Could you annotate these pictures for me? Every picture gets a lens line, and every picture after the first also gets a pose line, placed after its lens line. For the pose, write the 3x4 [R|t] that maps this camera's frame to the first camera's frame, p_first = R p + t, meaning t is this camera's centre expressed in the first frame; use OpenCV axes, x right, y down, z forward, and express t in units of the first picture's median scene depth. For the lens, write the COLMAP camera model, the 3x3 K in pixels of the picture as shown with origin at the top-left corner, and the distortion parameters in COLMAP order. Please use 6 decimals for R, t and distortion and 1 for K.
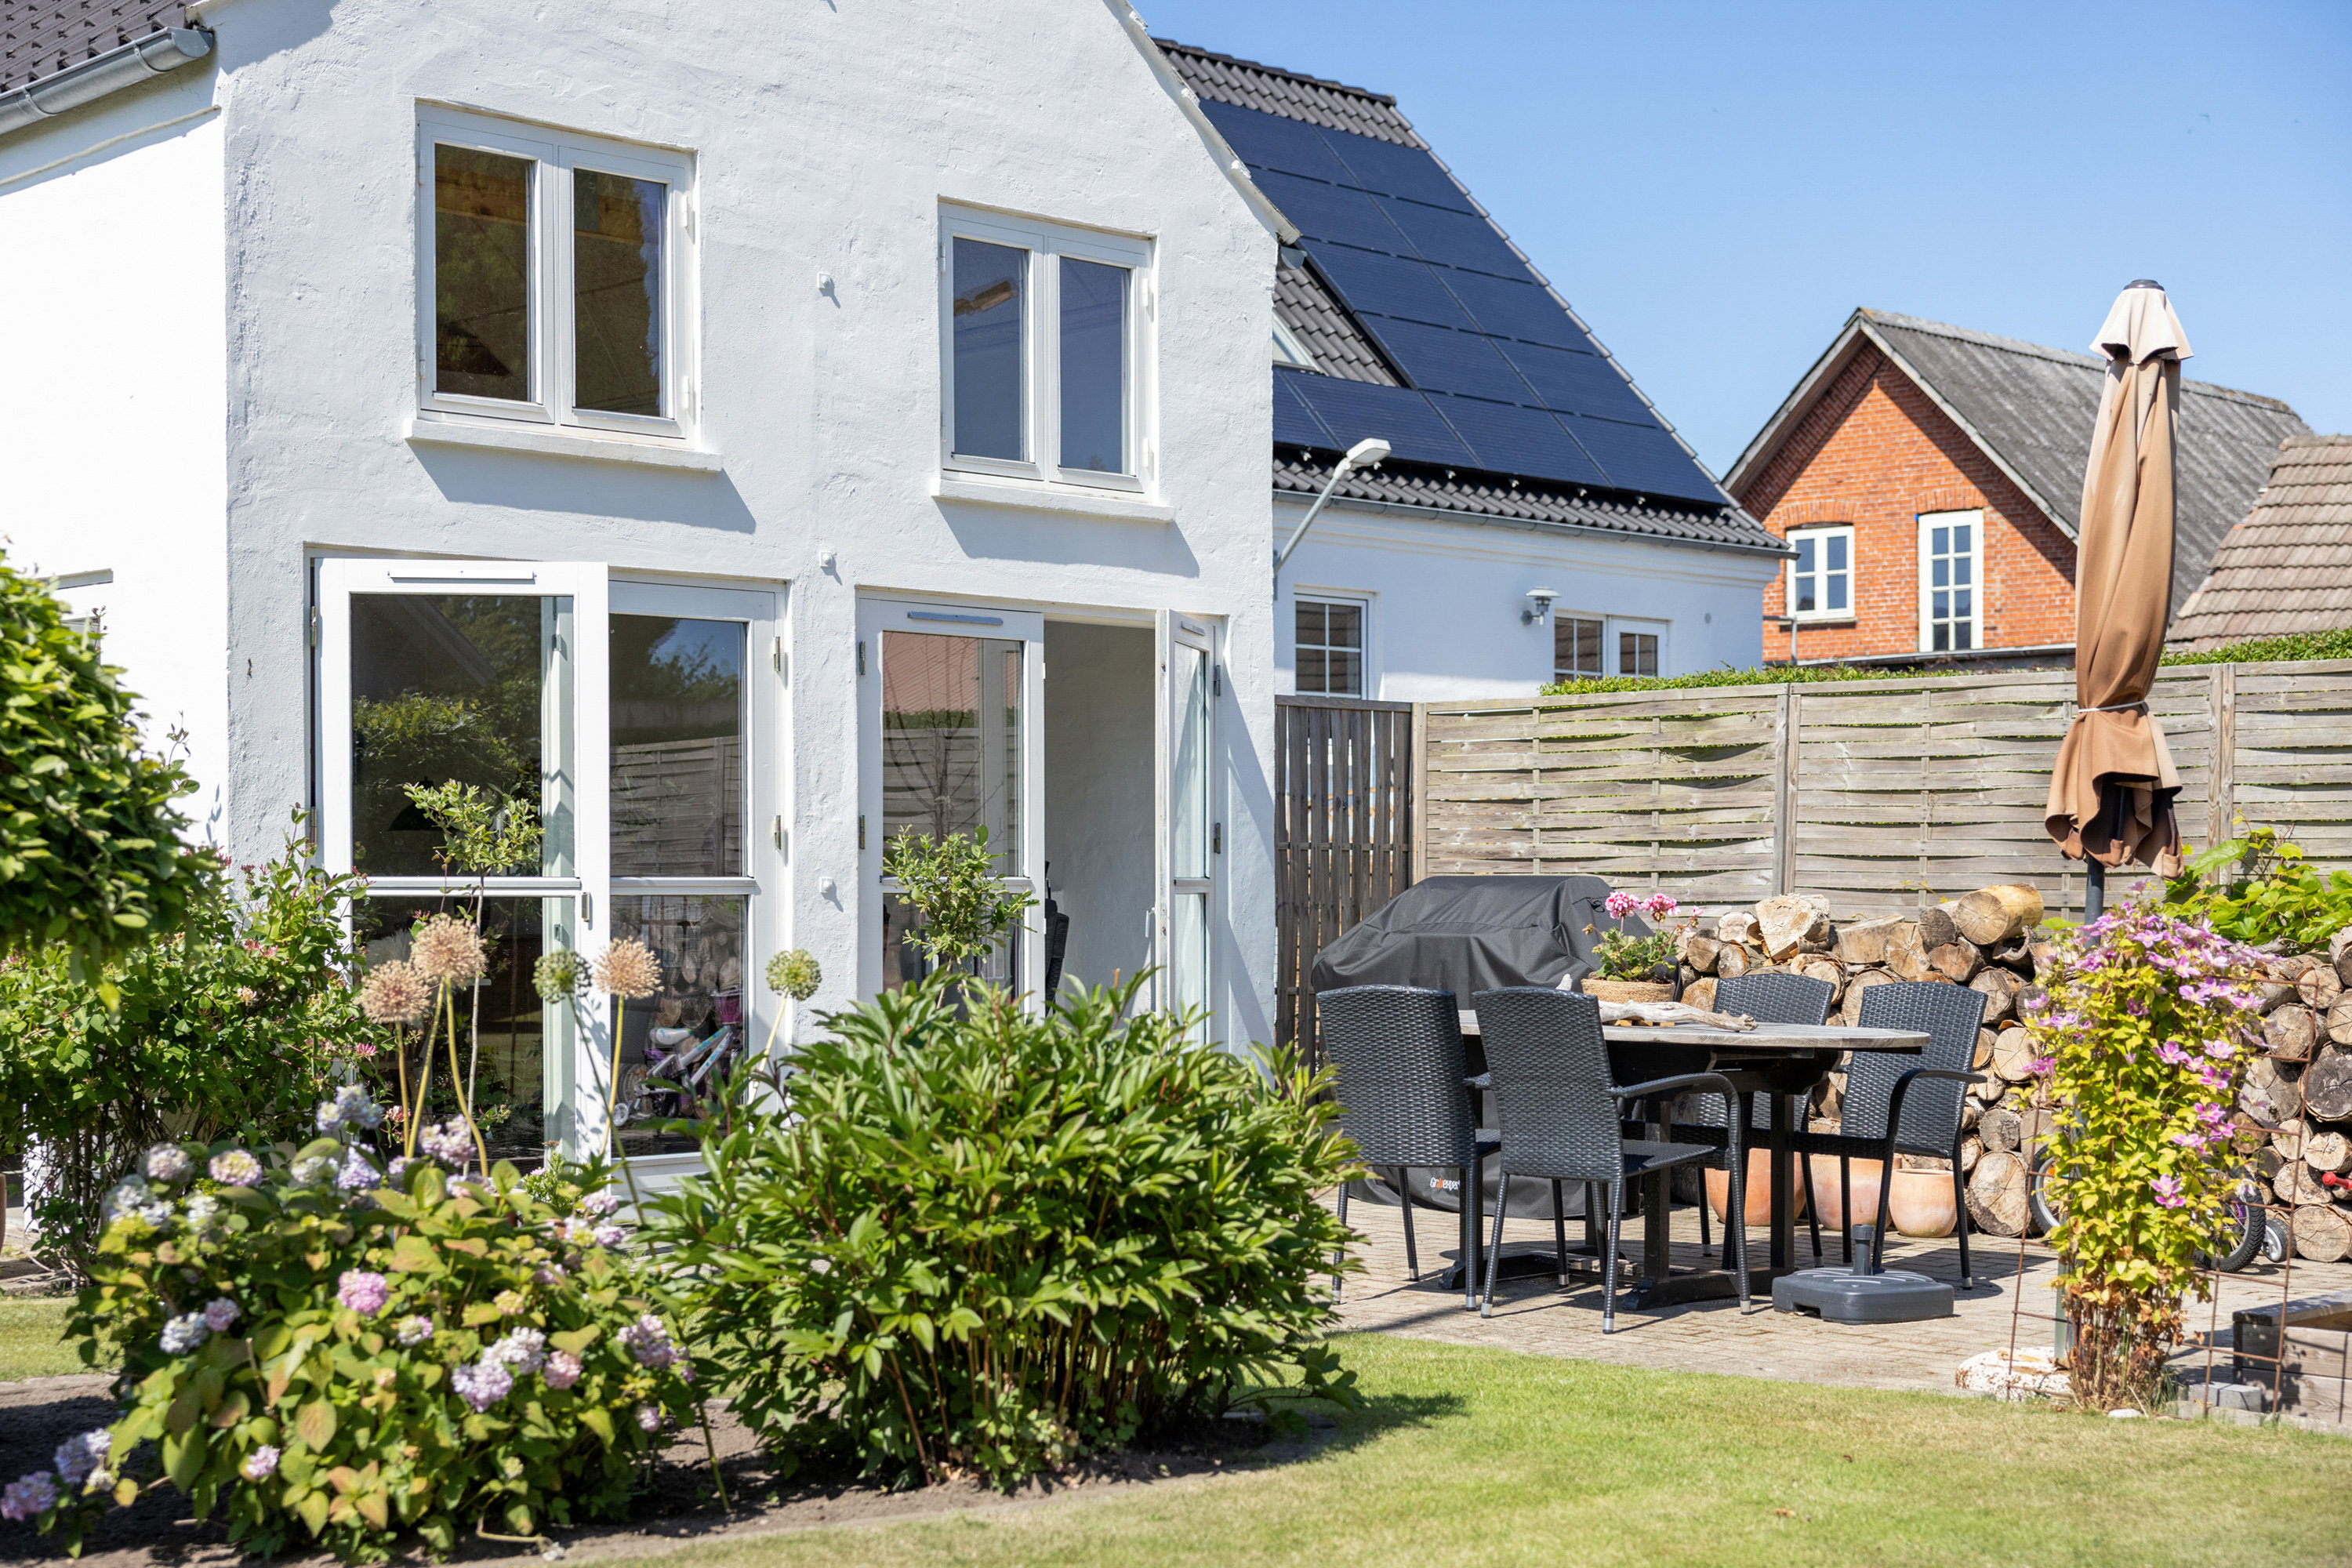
lens RADIAL K [[3339.0, 0, 1182.2], [0, 3339.0, 932.6], [0, 0, 1]] dist [0.030887, 0.024662]
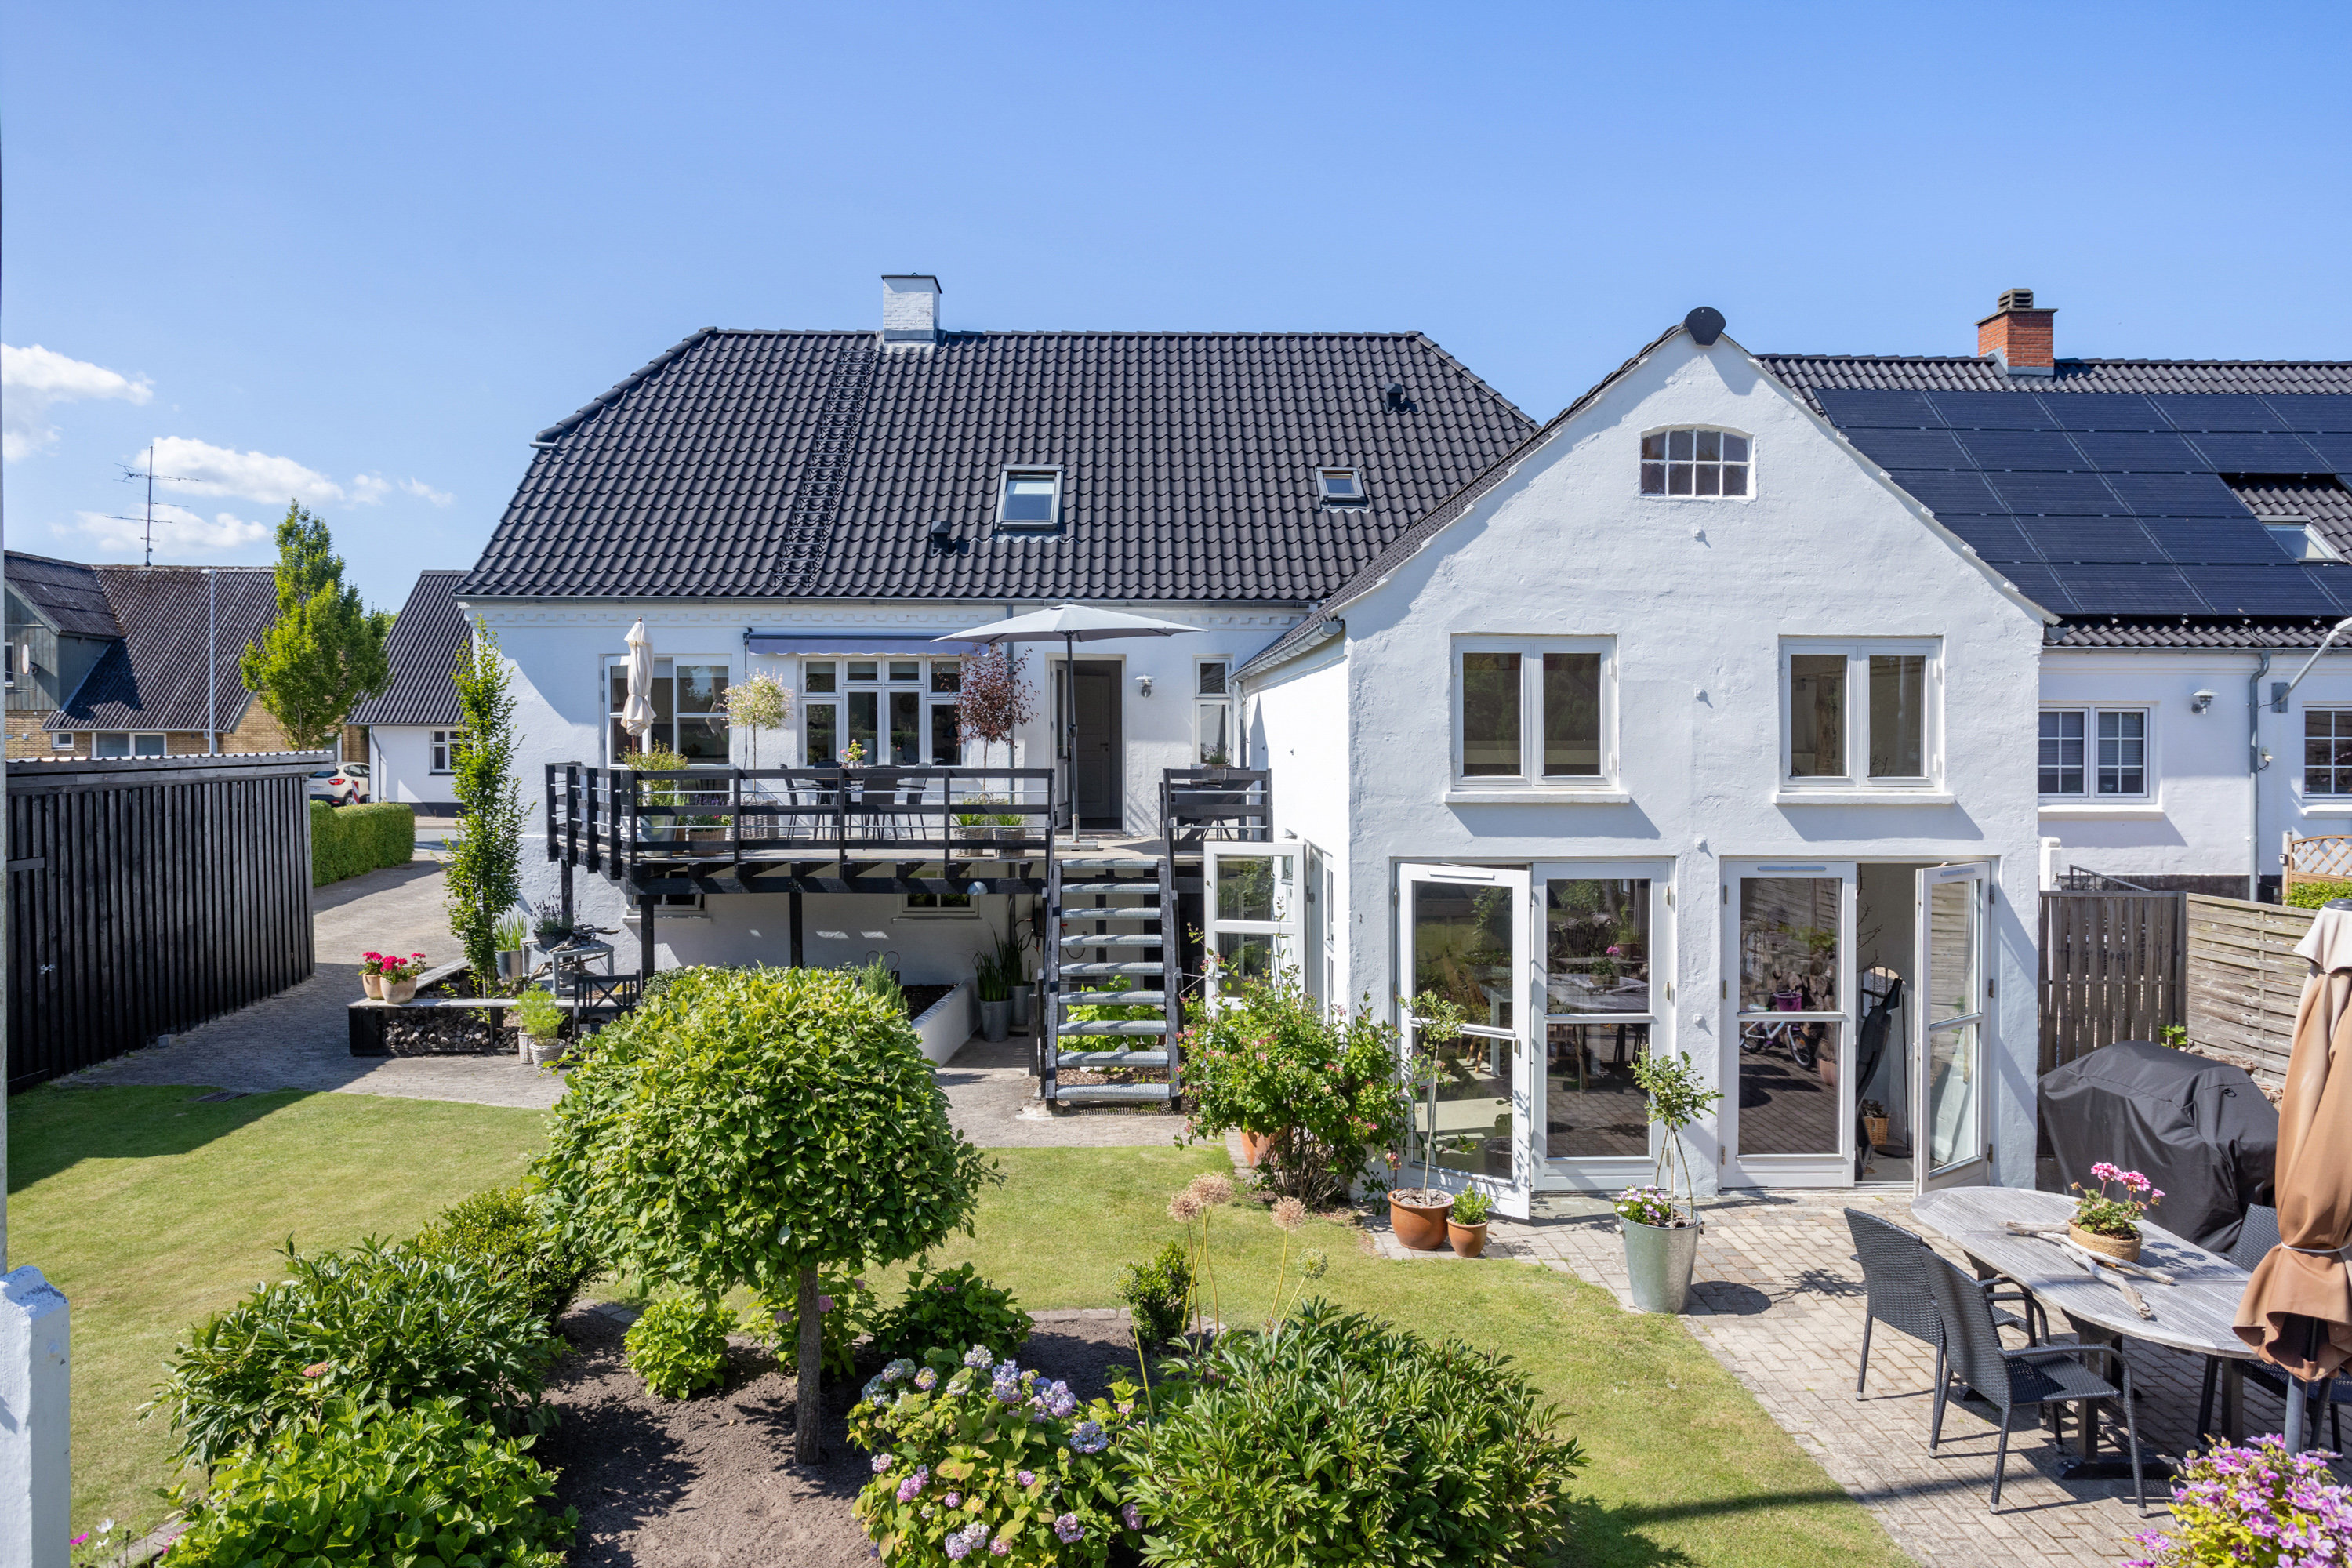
lens RADIAL K [[1454.0, 0, 1176.0], [0, 1454.0, 784.0], [0, 0, 1]] dist [-0.006800, 0.000236]
pose [[0.742292, 0.017806, -0.669840, 0.210808], [-0.007125, 0.999800, 0.018682, -0.155021], [0.670039, -0.009095, 0.742271, 0.213009]]
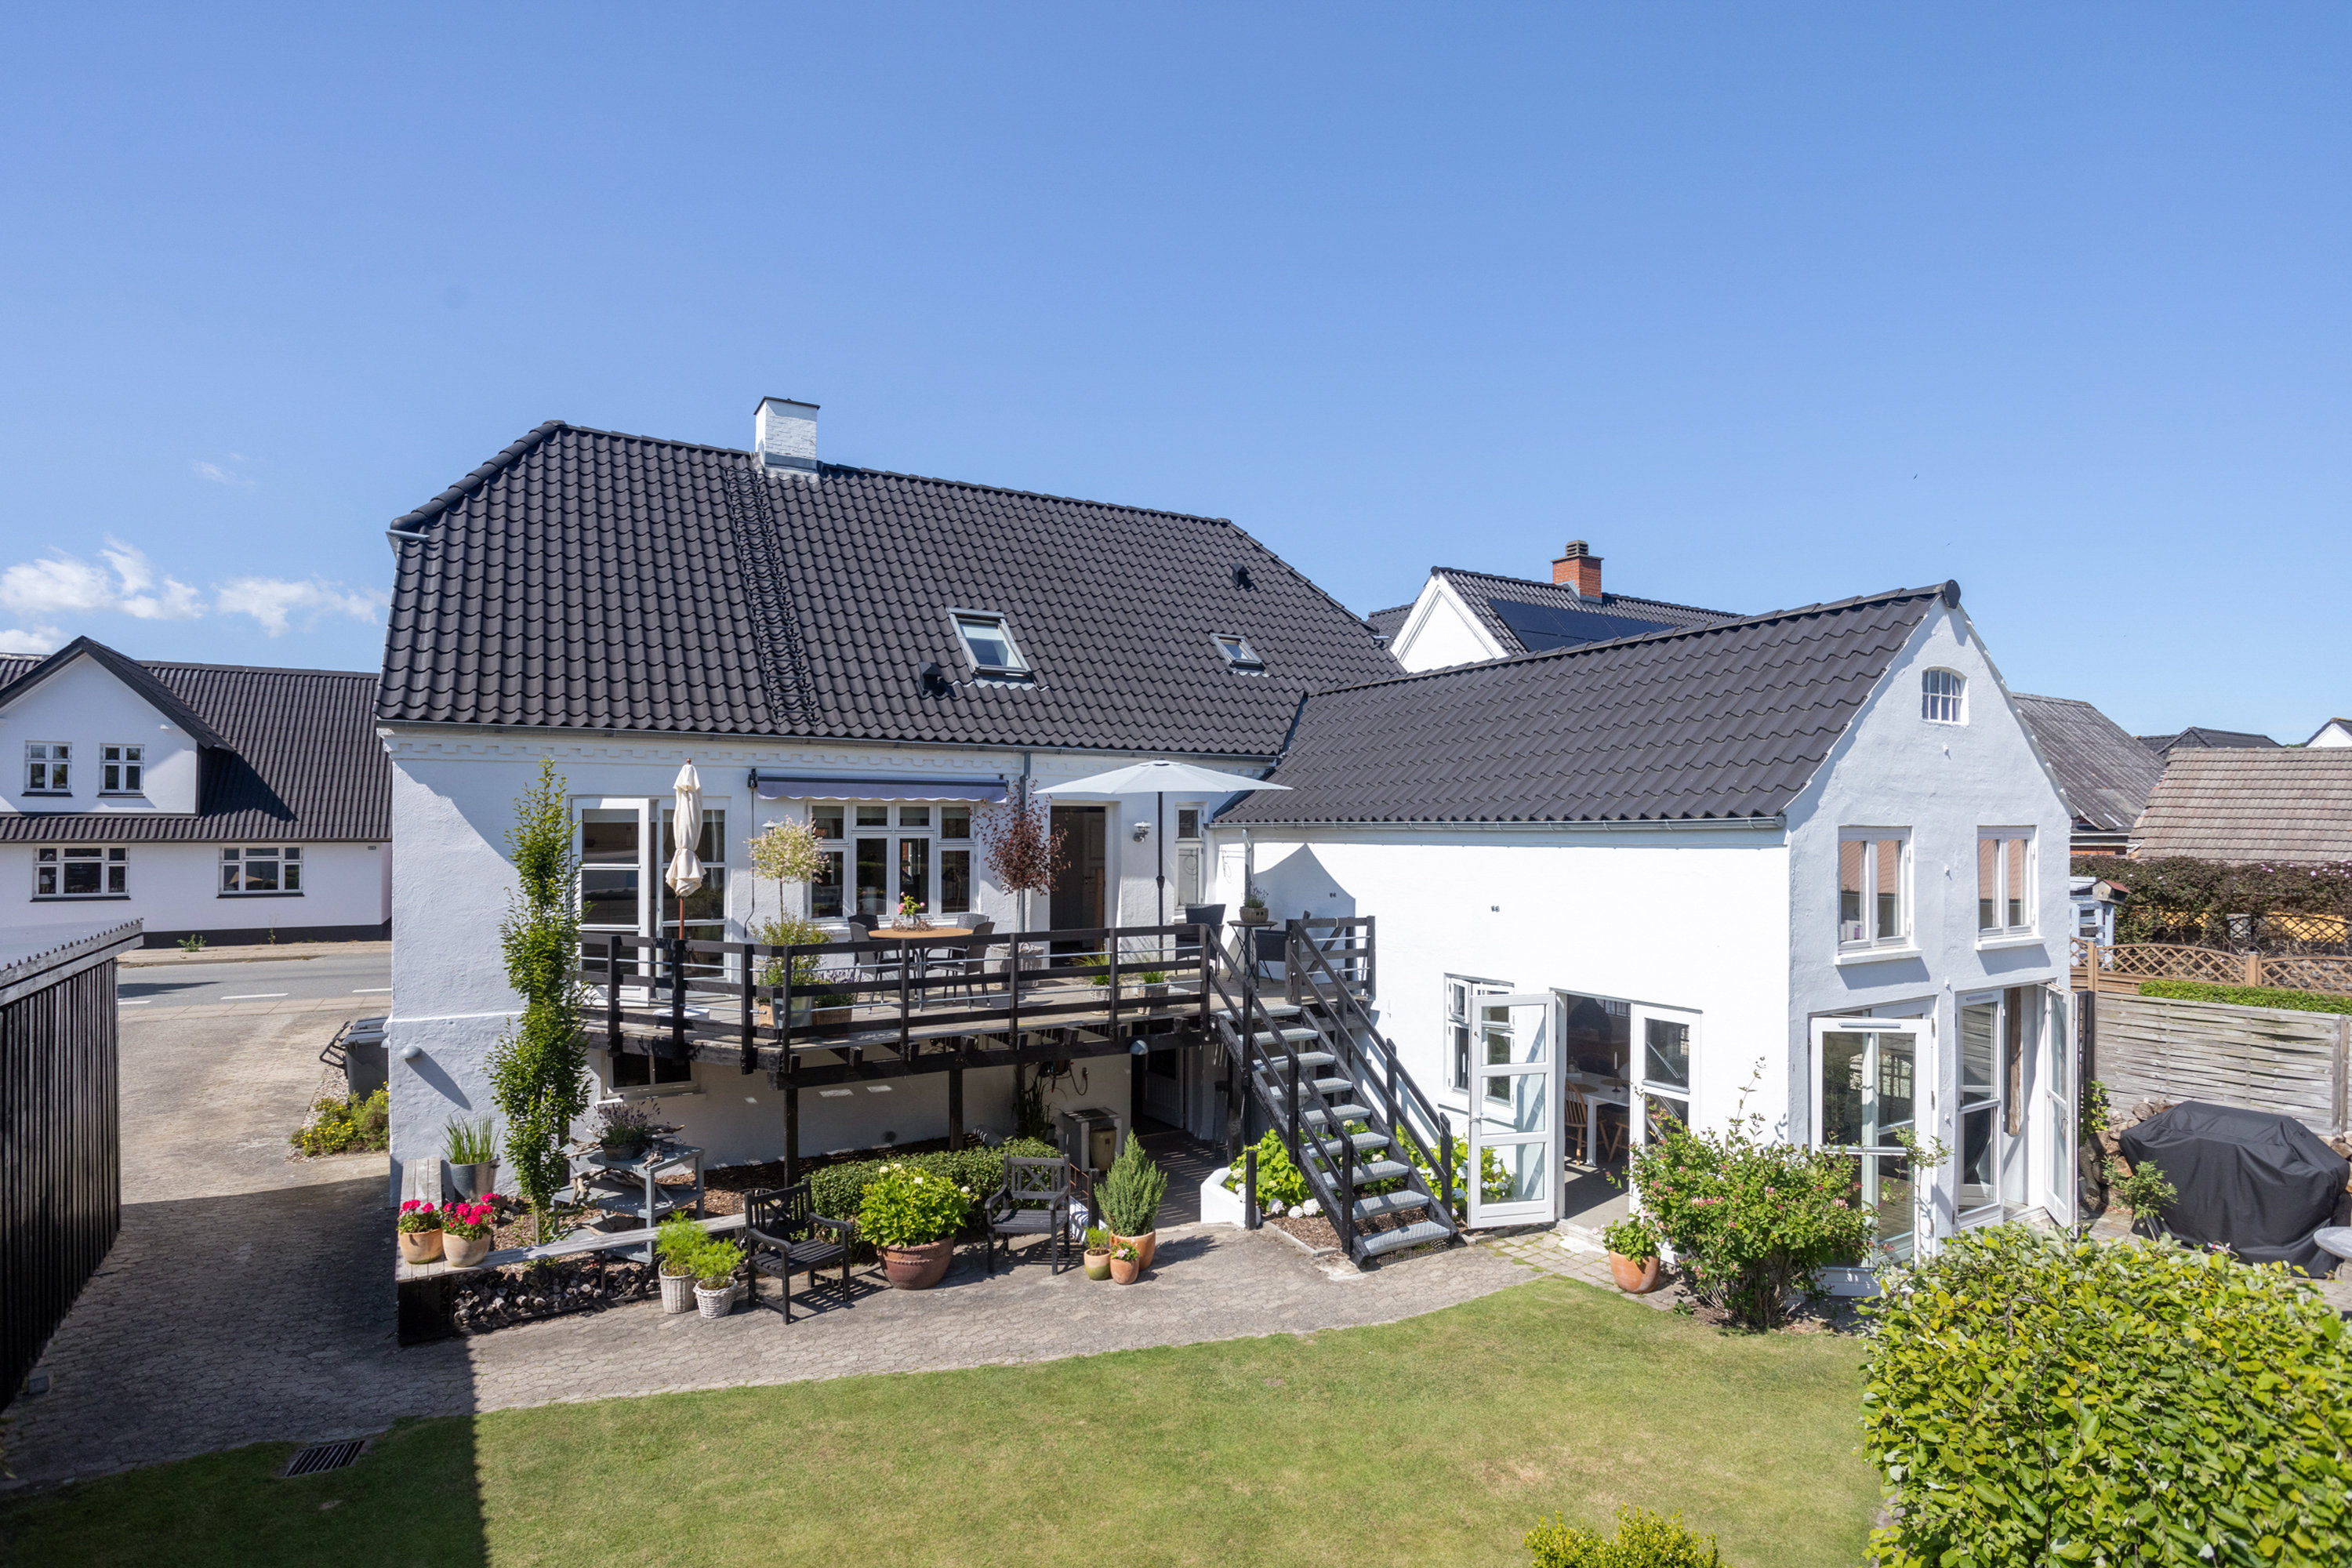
lens RADIAL K [[1227.4, 0, 1168.3], [0, 1227.4, 813.6], [0, 0, 1]] dist [-0.017049, 0.001660]
pose [[0.974940, -0.006612, -0.222369, -0.453814], [0.000990, 0.999677, -0.025387, -0.210247], [0.222465, 0.024531, 0.974632, 0.014542]]
